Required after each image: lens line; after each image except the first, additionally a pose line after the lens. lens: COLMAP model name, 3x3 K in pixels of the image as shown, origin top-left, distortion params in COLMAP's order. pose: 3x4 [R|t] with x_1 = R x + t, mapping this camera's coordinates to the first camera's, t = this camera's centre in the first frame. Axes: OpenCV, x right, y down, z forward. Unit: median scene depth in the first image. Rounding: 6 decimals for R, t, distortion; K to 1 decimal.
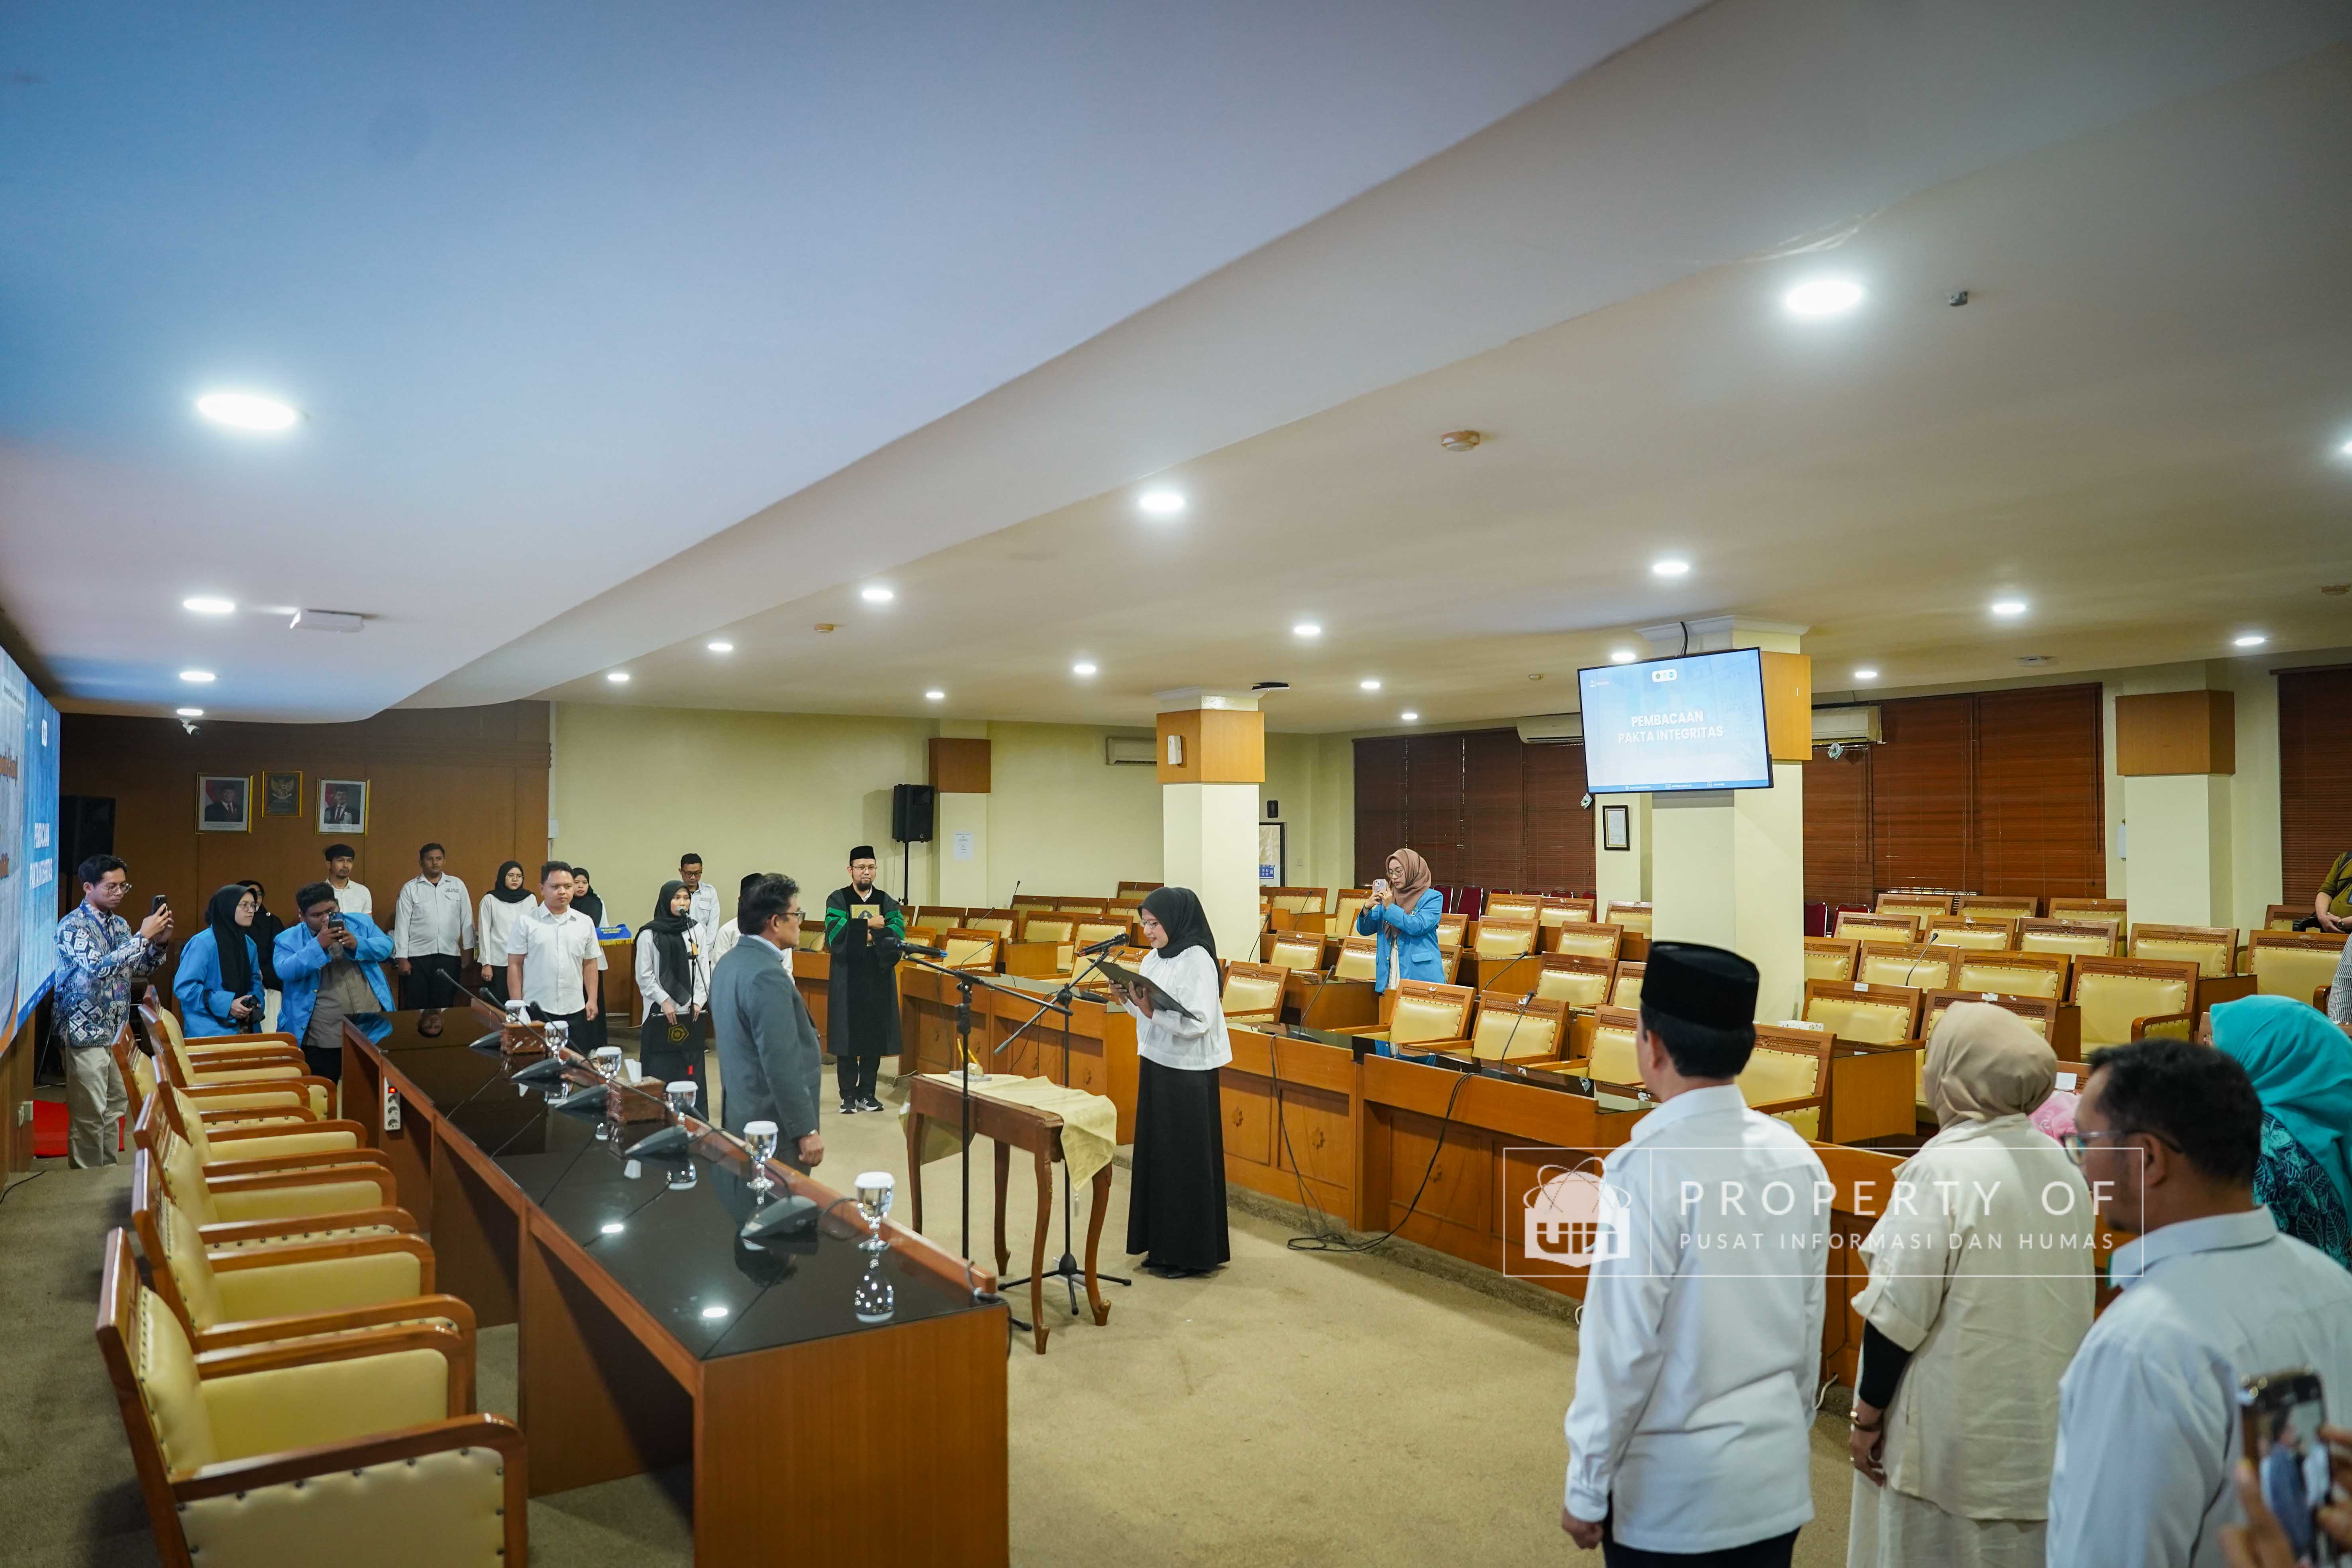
lens RADIAL K [[1653.6, 0, 1176.0], [0, 1653.6, 784.0], [0, 0, 1]] dist [0.003442, -0.000028]
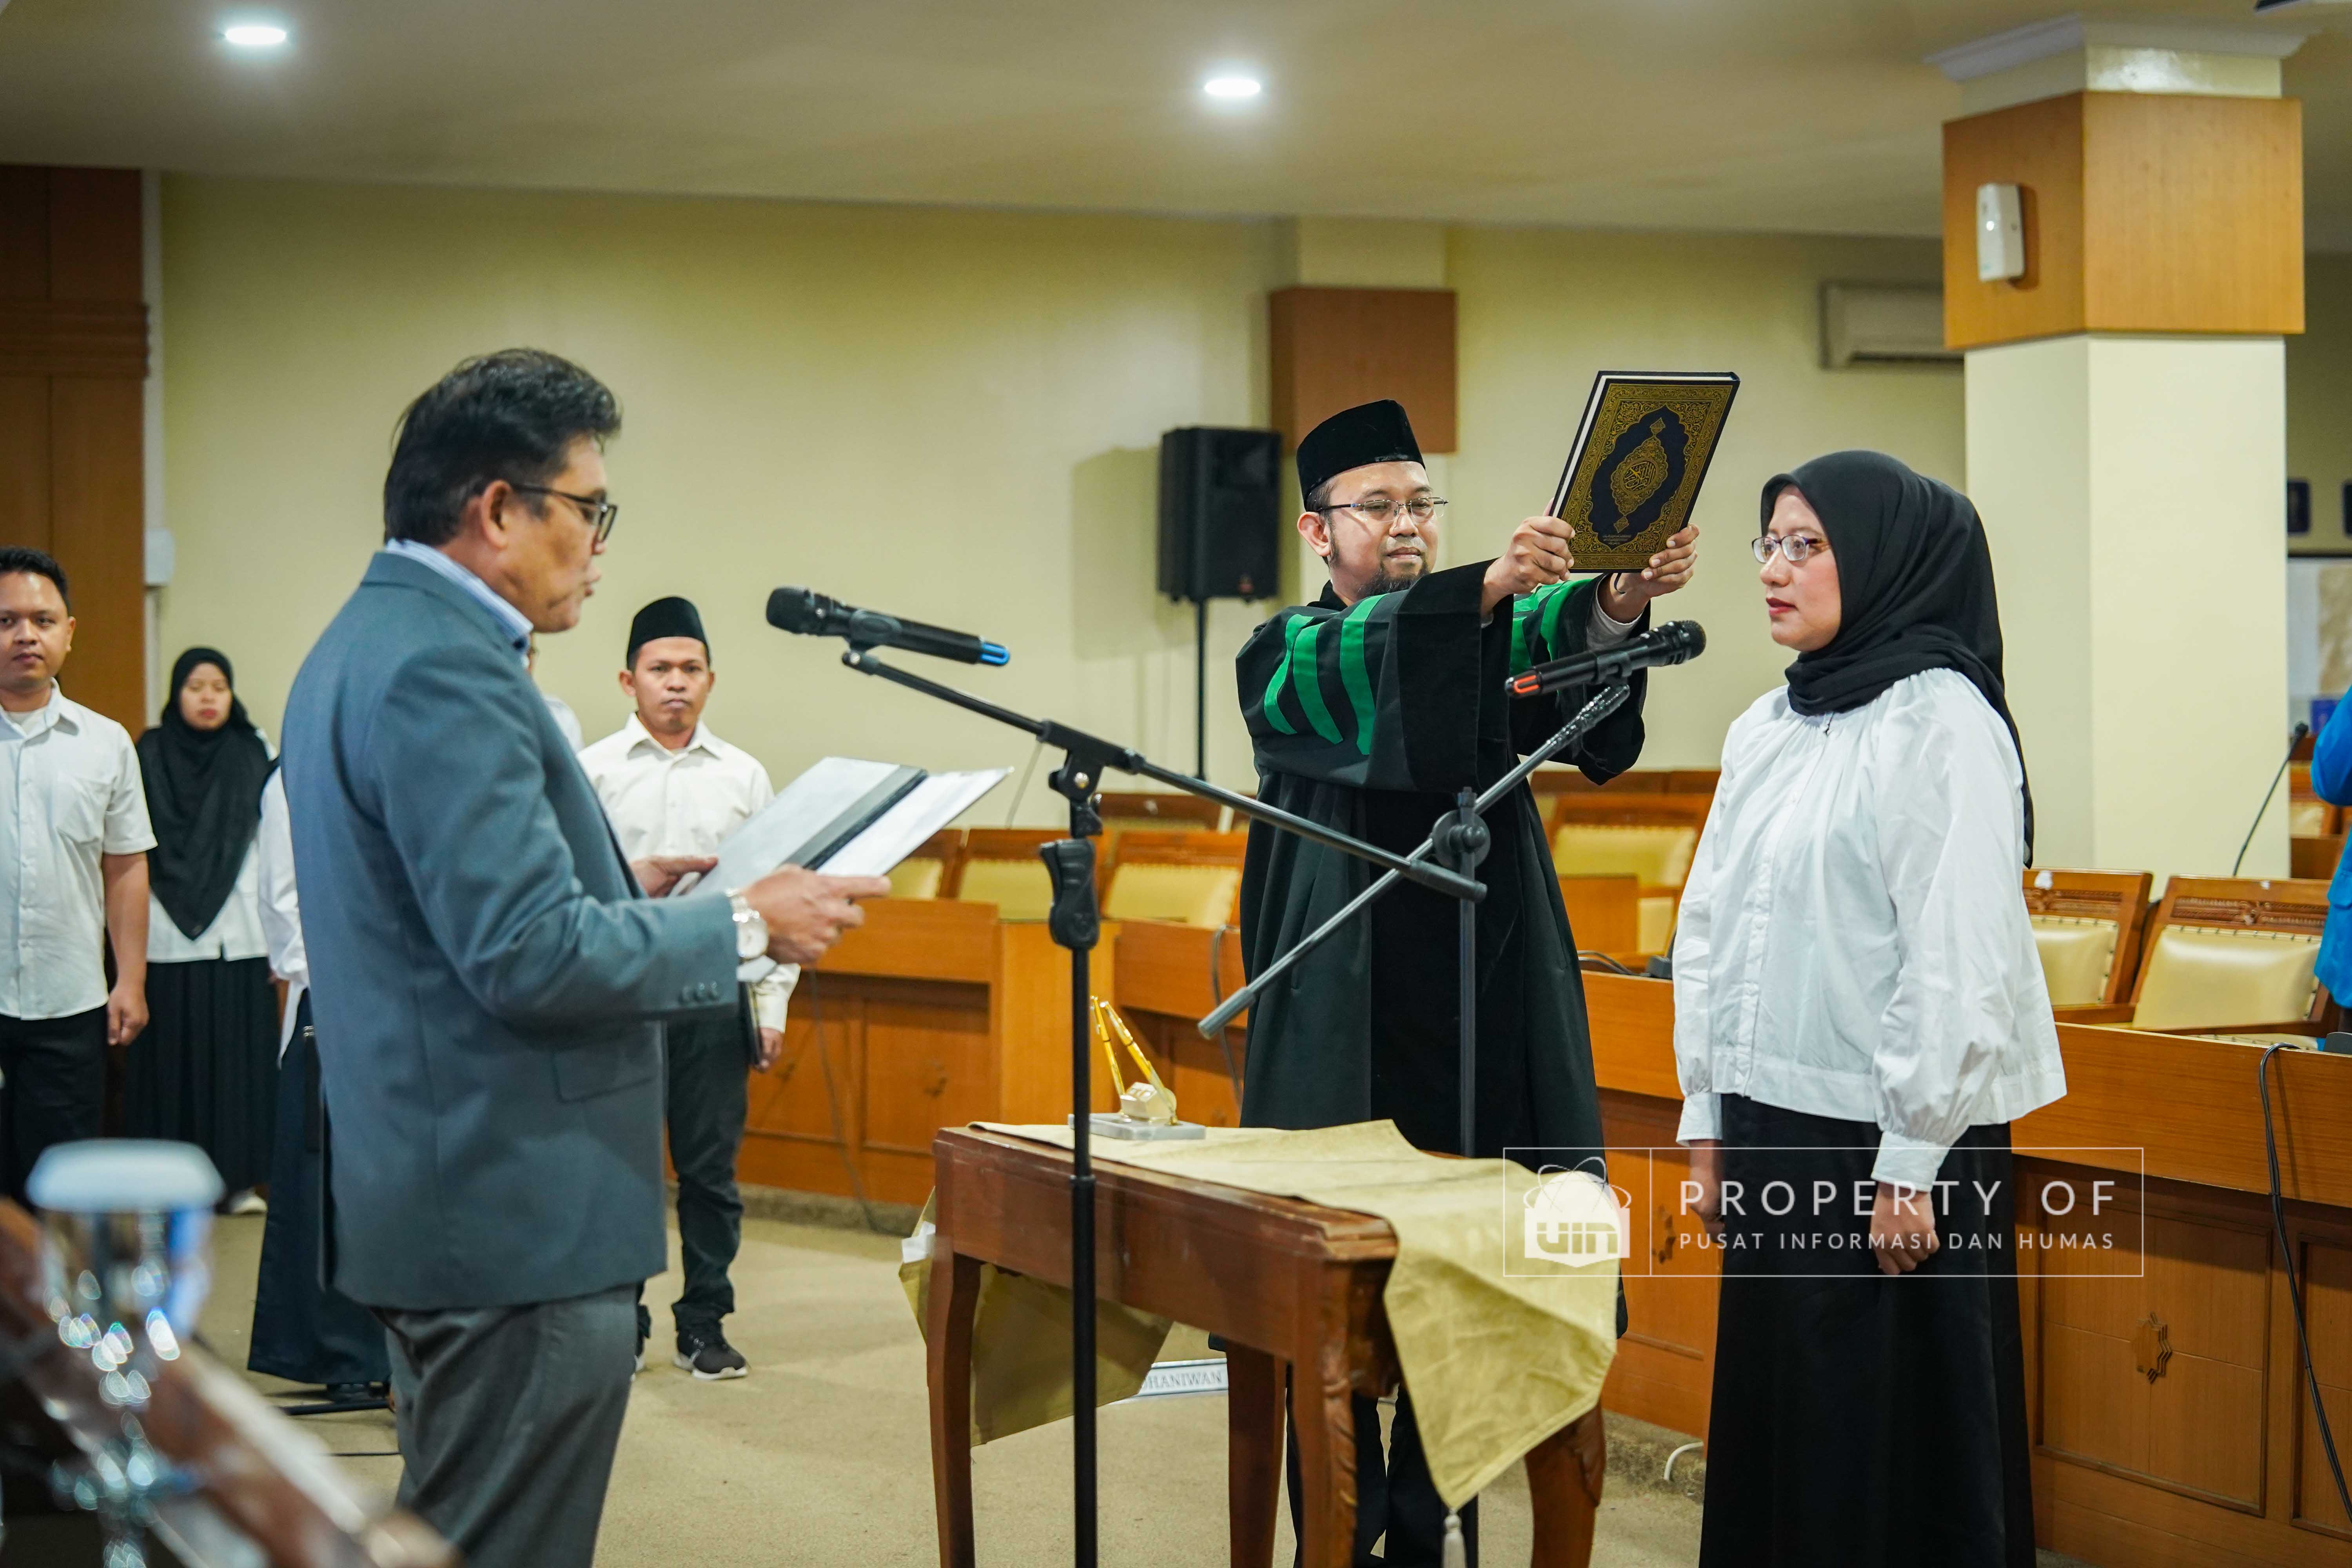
lens RADIAL K [[4590.2, 0, 1176.0], [0, 4590.2, 784.0], [0, 0, 1]] dist [-0.032771, 0.232899]
pose [[0.978642, -0.005079, -0.205510, 0.029541], [0.011944, 0.999411, 0.032179, 0.064460], [0.205225, -0.033947, 0.978126, 0.166751]]
